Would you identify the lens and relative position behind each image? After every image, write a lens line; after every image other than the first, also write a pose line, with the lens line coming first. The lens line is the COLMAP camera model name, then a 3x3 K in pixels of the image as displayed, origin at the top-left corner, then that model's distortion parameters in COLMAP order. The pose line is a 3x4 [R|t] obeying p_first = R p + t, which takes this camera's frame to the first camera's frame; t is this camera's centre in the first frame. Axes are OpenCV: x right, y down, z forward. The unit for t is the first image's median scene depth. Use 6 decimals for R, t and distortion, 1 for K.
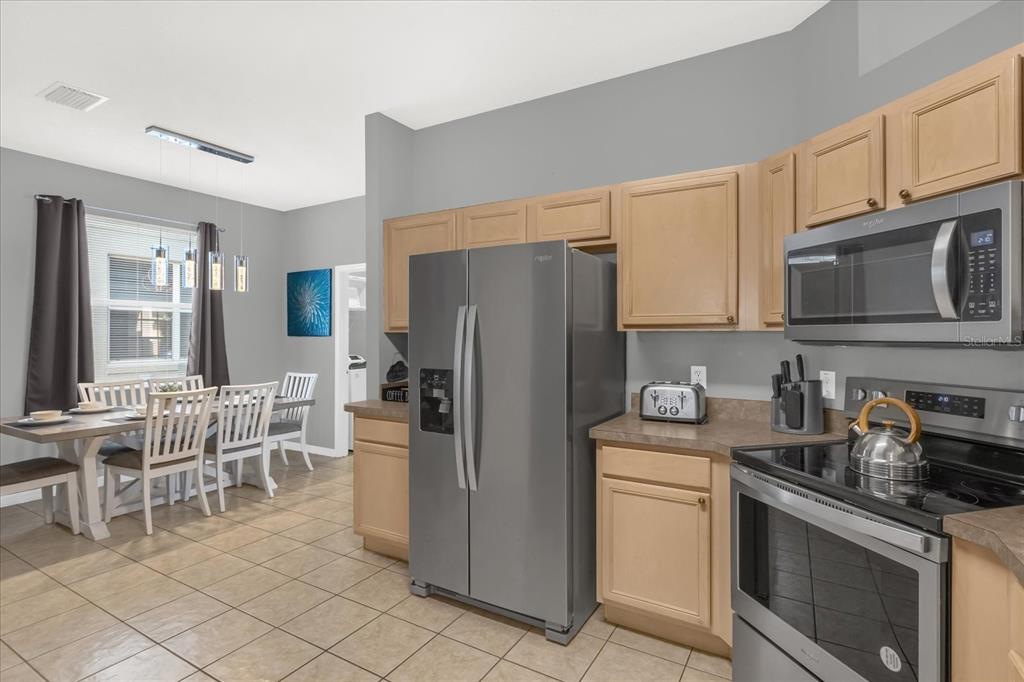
lens RADIAL K [[487.9, 0, 505.6], [0, 487.9, 340.7], [0, 0, 1]] dist [-0.001310, 0.001026]
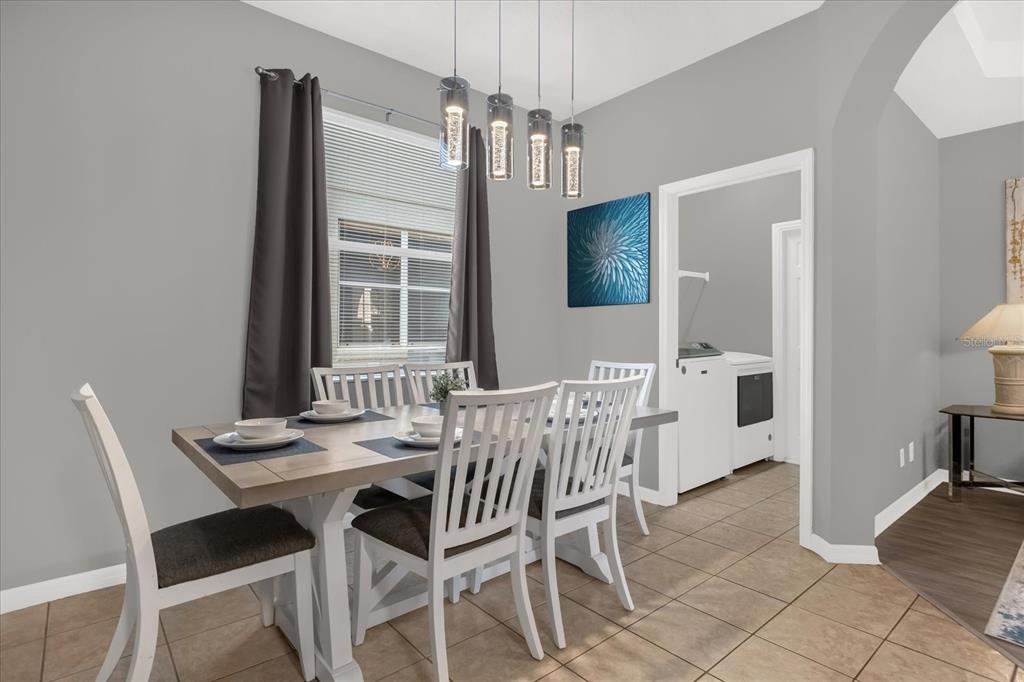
lens RADIAL K [[516.5, 0, 516.1], [0, 516.5, 335.5], [0, 0, 1]] dist [0.003837, 0.000206]
pose [[0.944910, 0.003270, -0.327315, -0.430781], [-0.005273, 0.999972, -0.005233, 0.049947], [0.327289, 0.006671, 0.944901, 0.481073]]
